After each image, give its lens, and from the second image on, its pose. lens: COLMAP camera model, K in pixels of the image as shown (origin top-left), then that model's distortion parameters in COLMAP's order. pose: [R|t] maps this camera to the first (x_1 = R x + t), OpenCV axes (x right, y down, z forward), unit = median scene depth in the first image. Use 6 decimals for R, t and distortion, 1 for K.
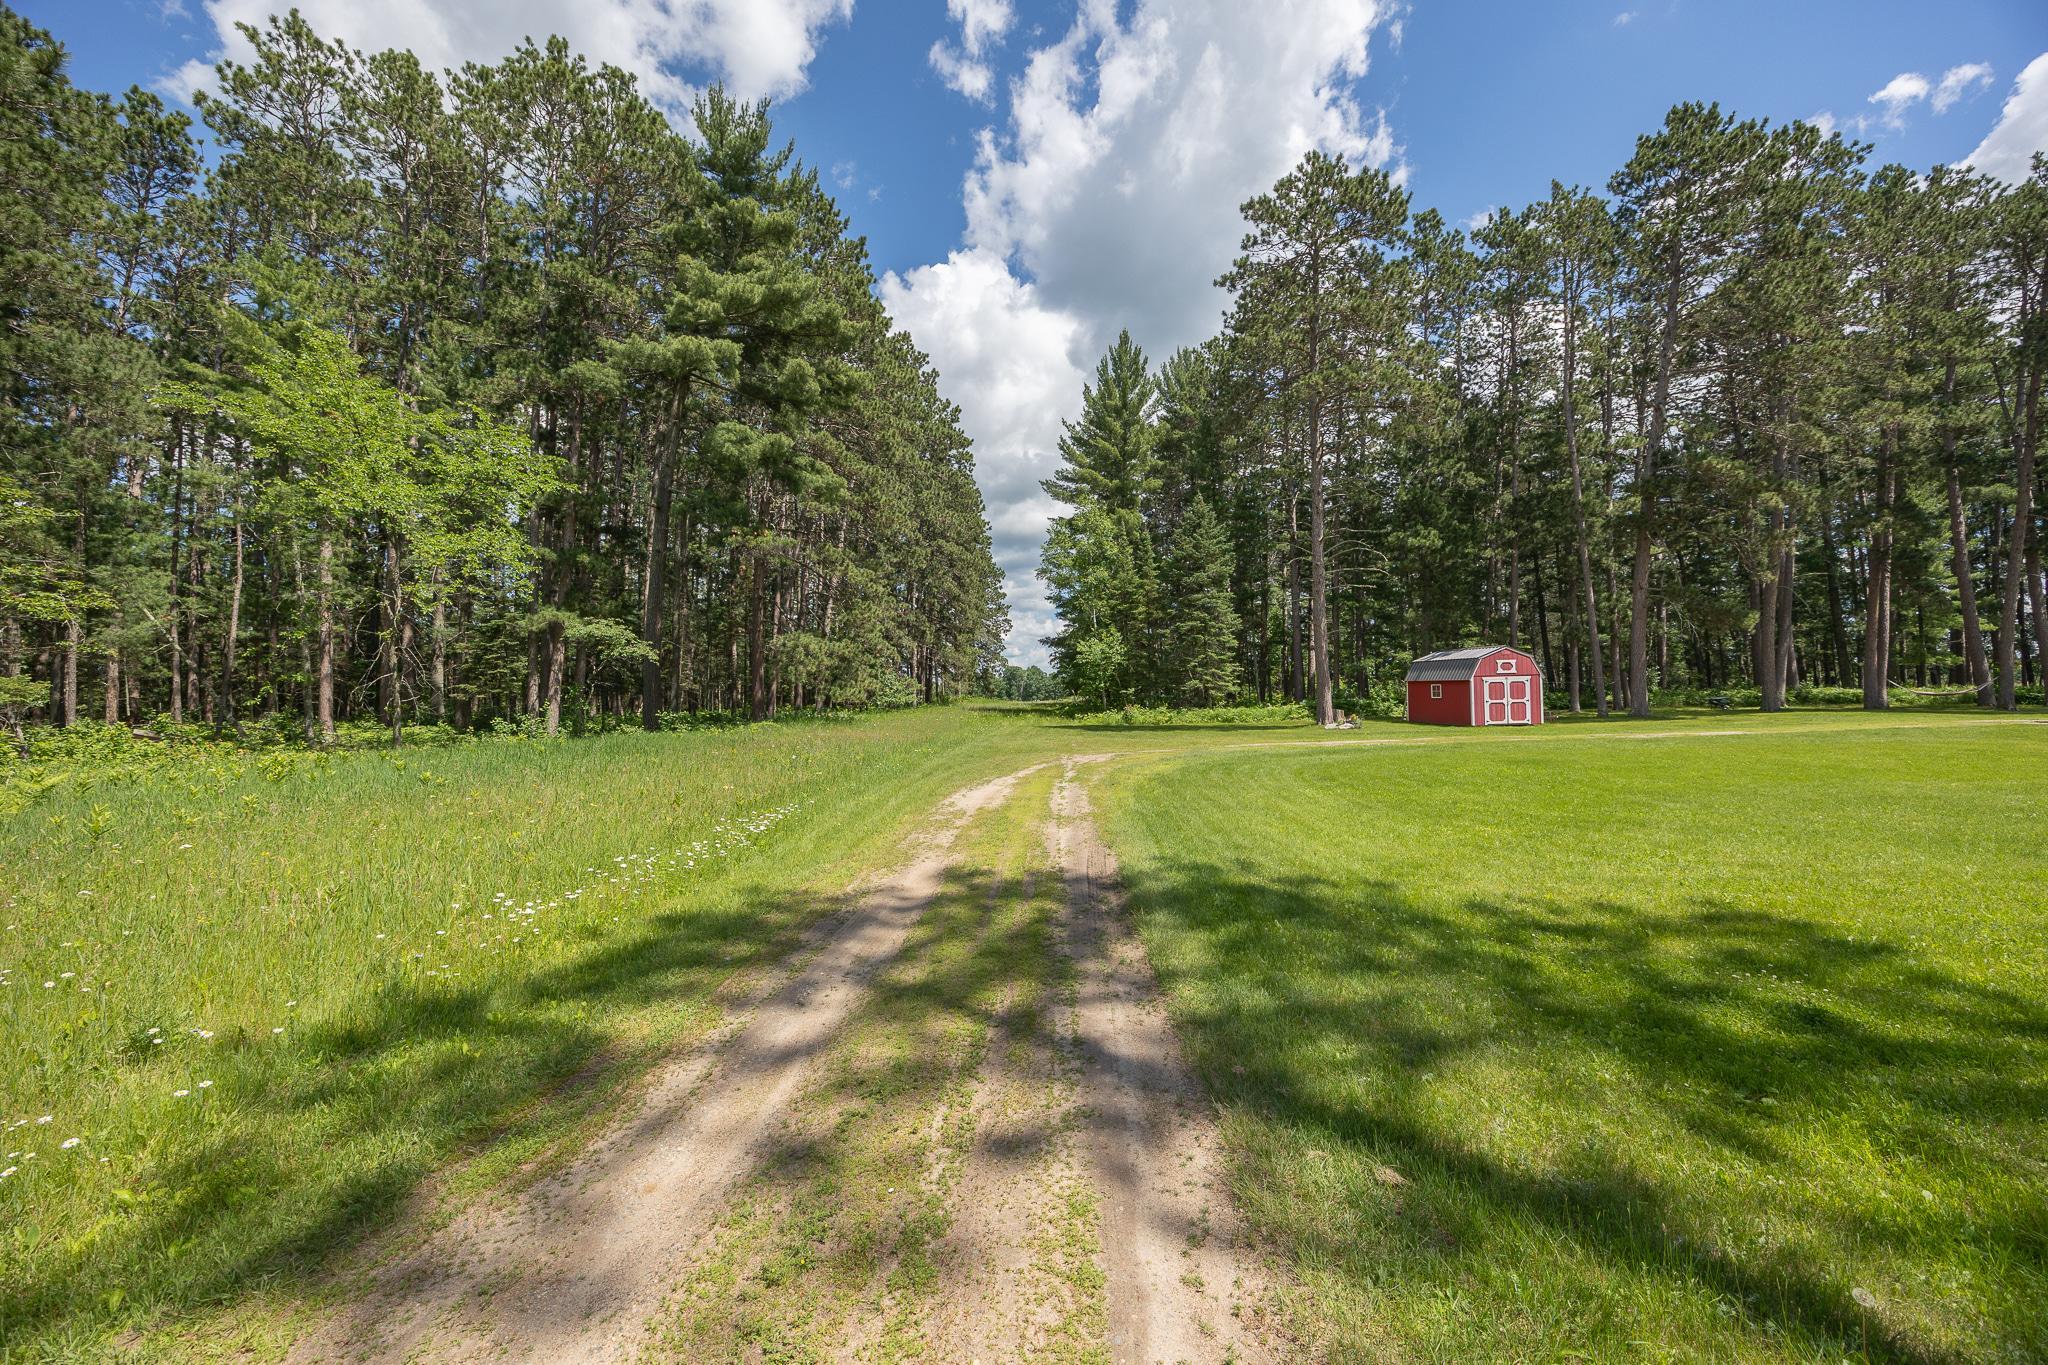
lens RADIAL K [[790.4, 0, 1017.2], [0, 790.4, 683.3], [0, 0, 1]] dist [0.003865, -0.001753]
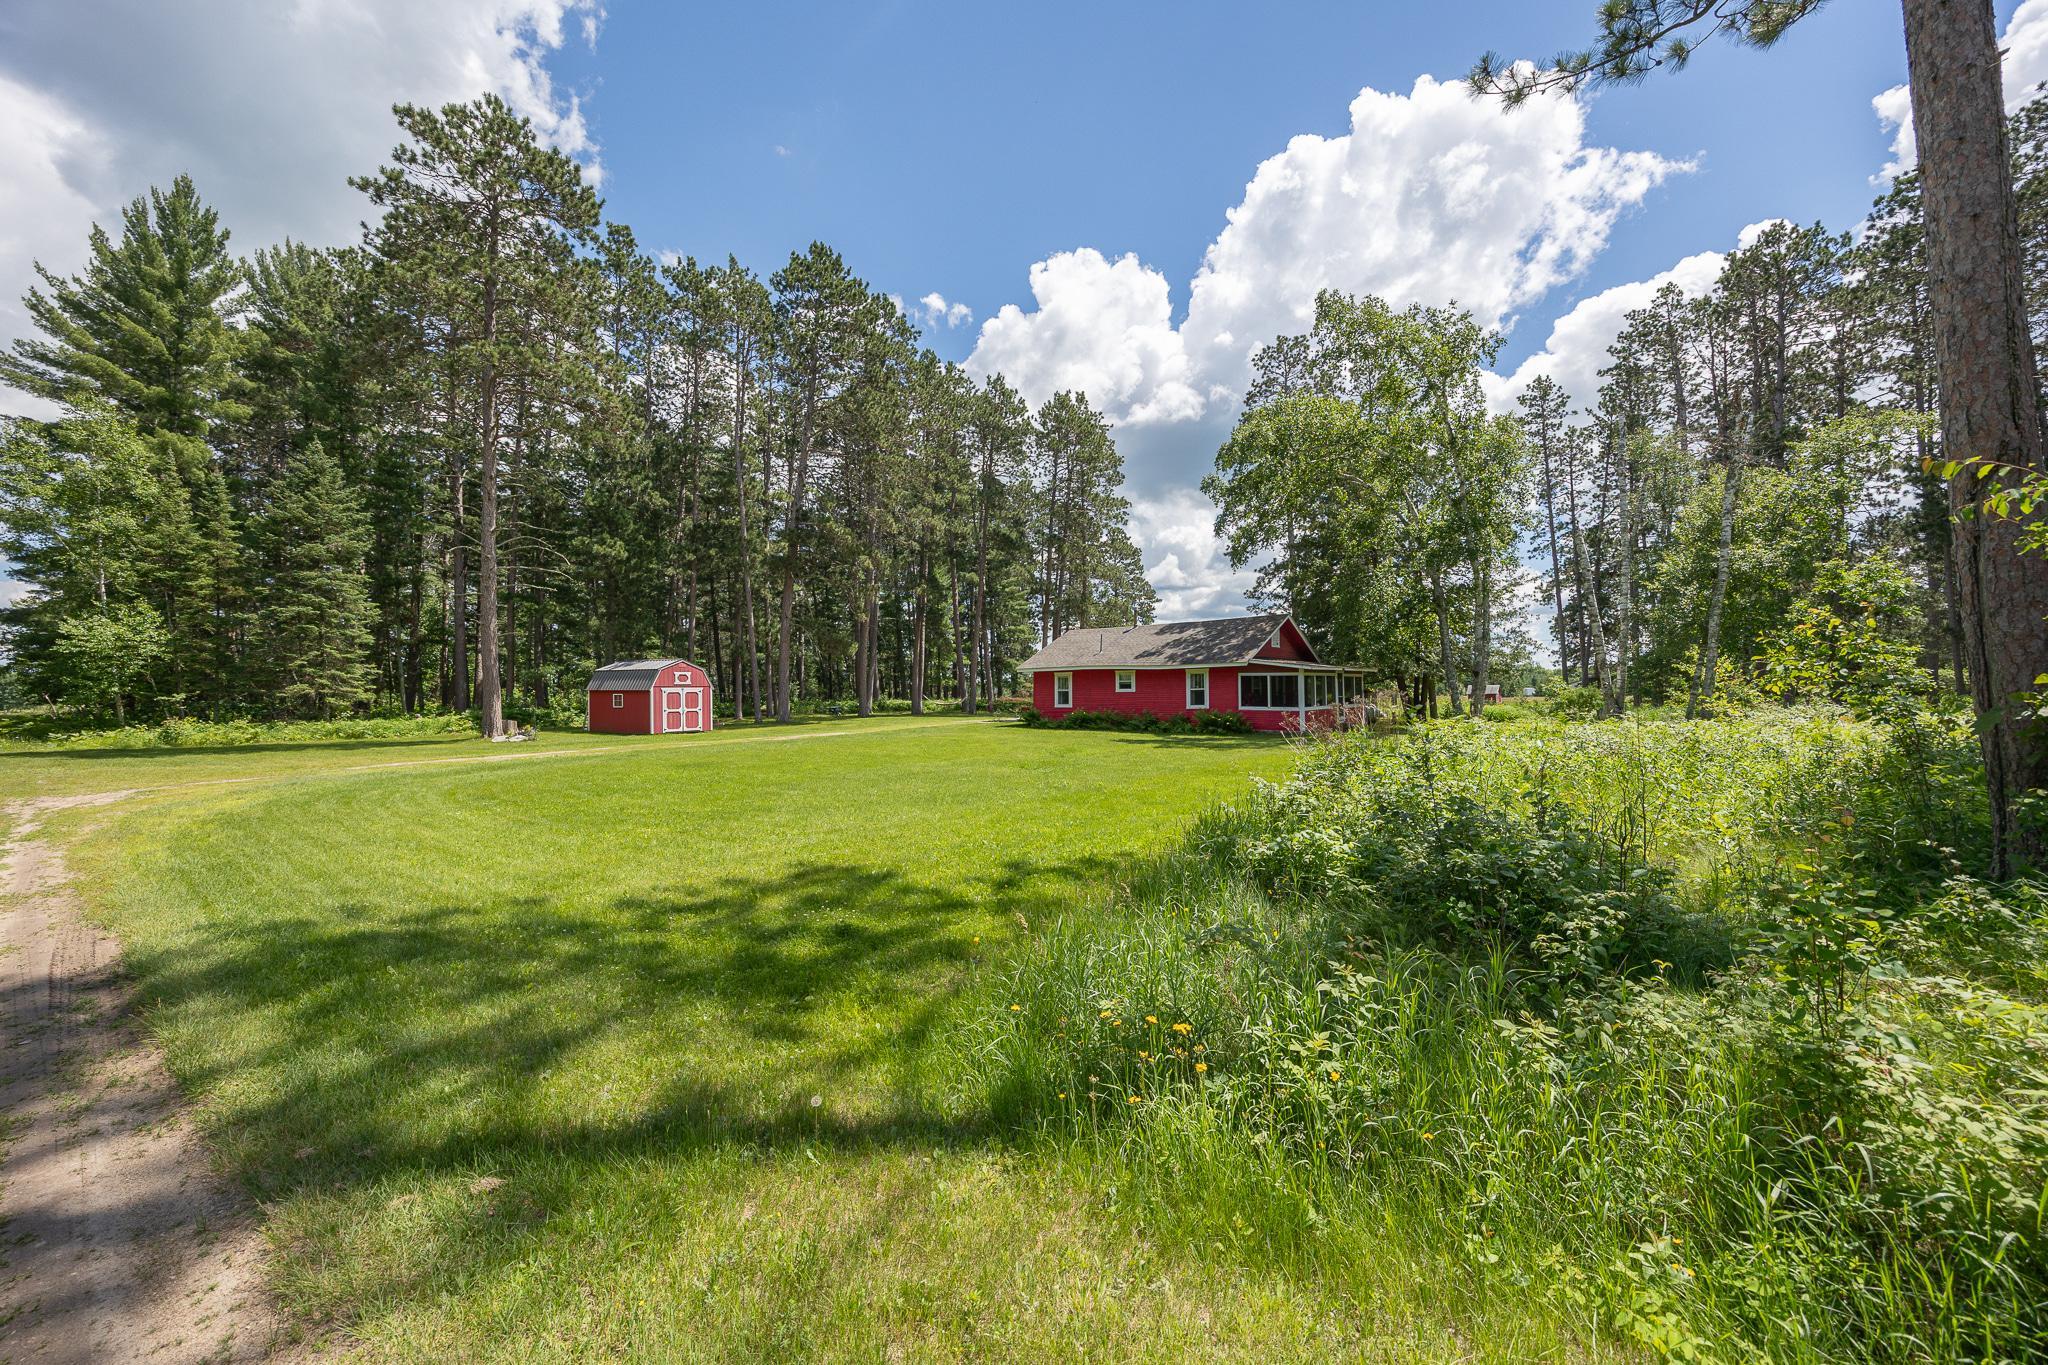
lens RADIAL K [[790.4, 0, 1028.8], [0, 790.4, 682.9], [0, 0, 1]] dist [0.003865, -0.001753]
pose [[0.571820, 0.023897, 0.820031, 0.001164], [-0.013981, 0.999714, -0.019385, -0.000254], [-0.820260, -0.000380, 0.571991, -0.006933]]
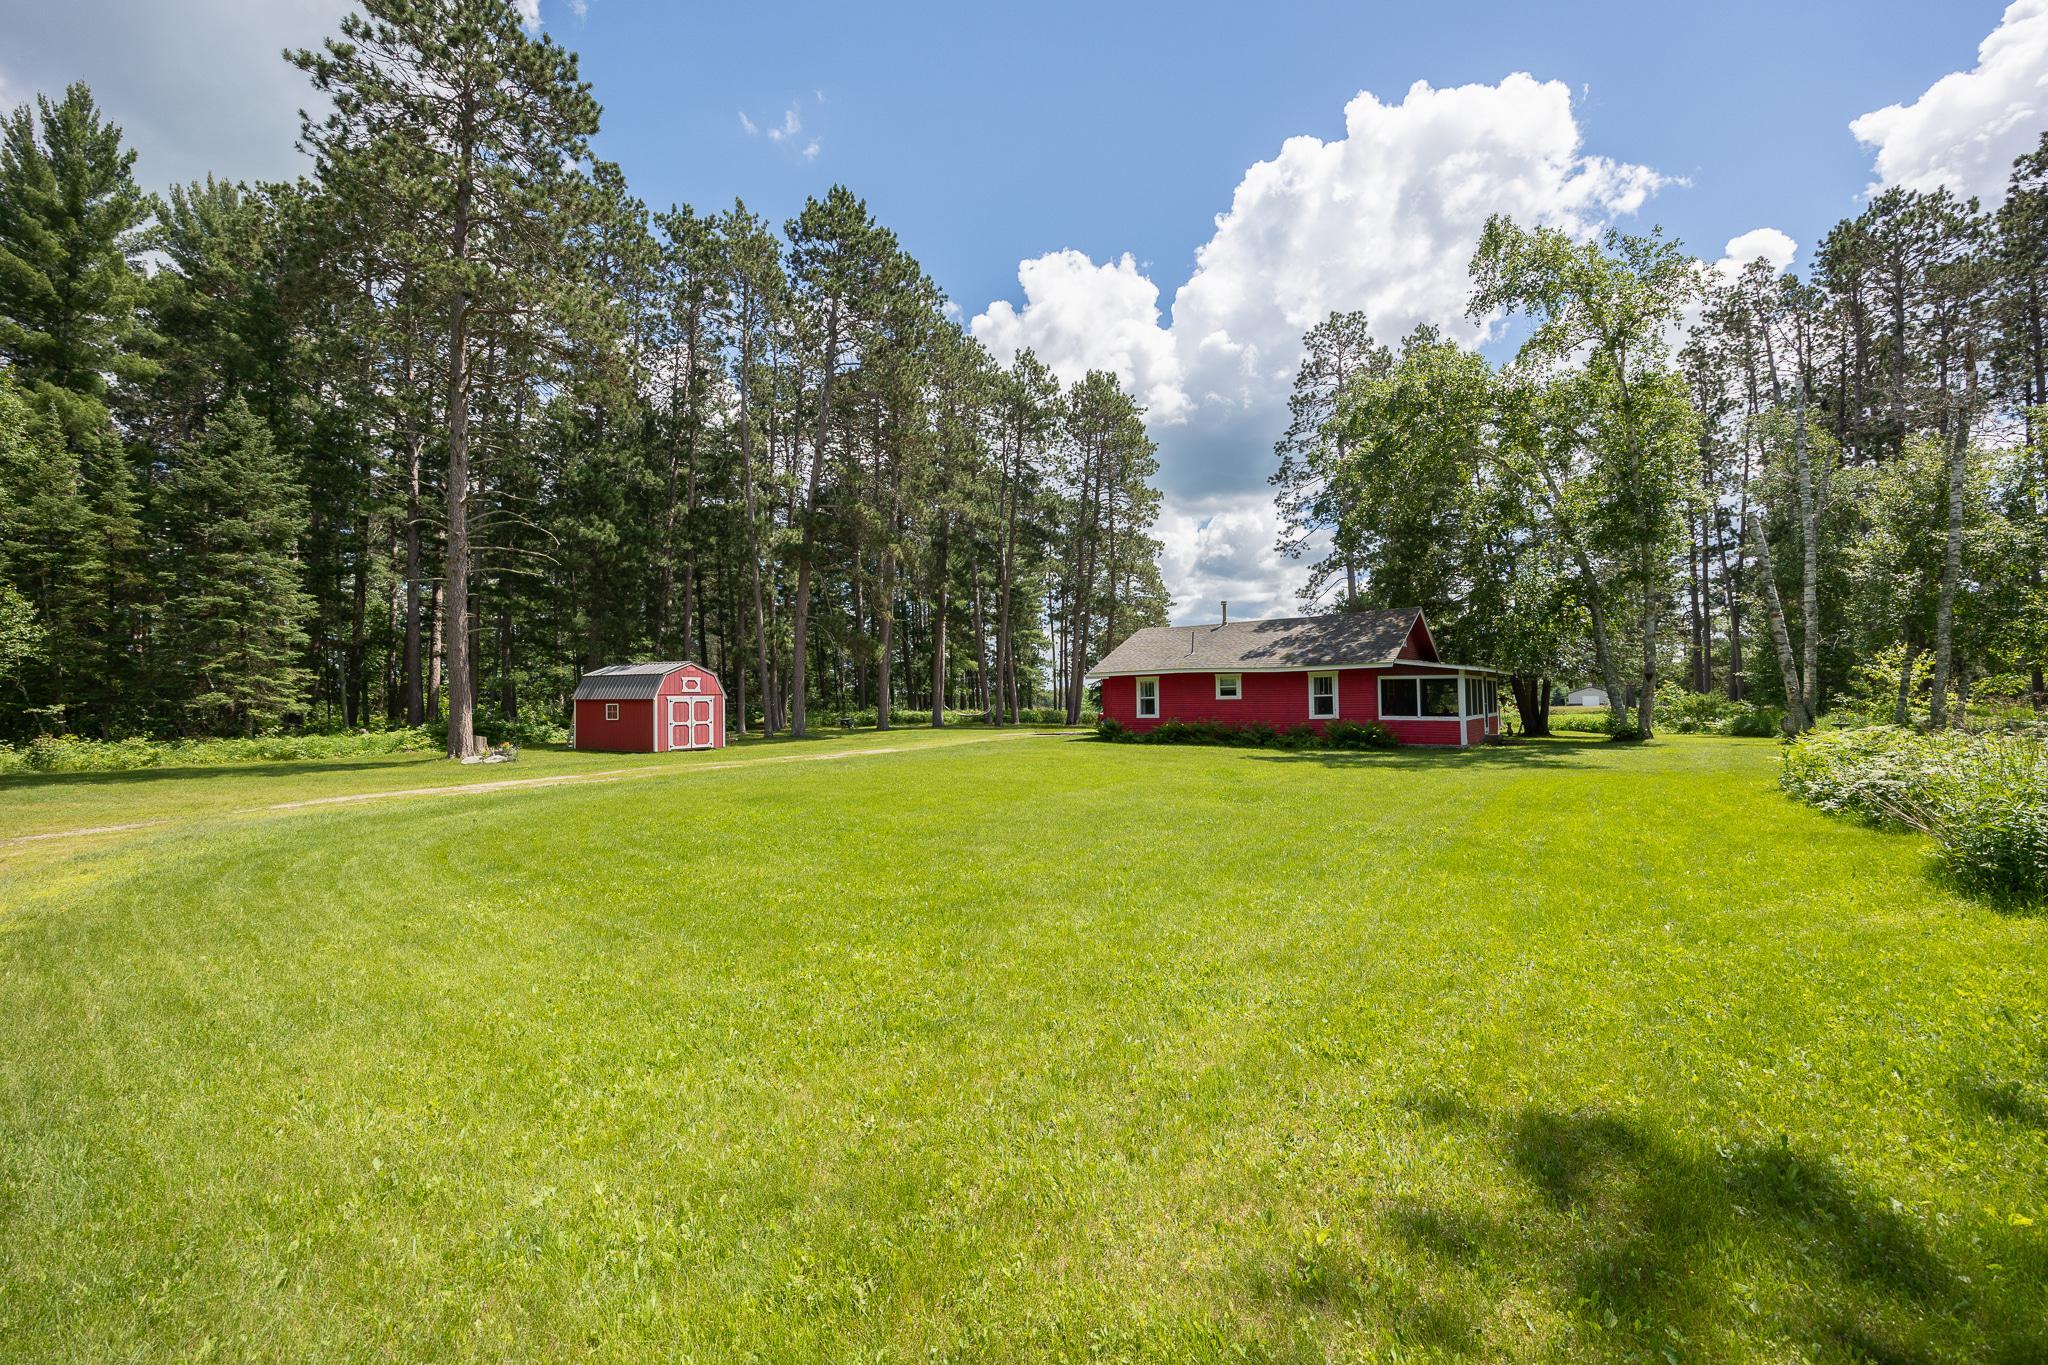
lens RADIAL K [[790.4, 0, 1012.5], [0, 790.4, 683.9], [0, 0, 1]] dist [0.003865, -0.001753]
pose [[0.540365, 0.034585, 0.840719, 0.053480], [-0.011123, 0.999361, -0.033962, 0.004370], [-0.841357, 0.009001, 0.540405, 0.191968]]
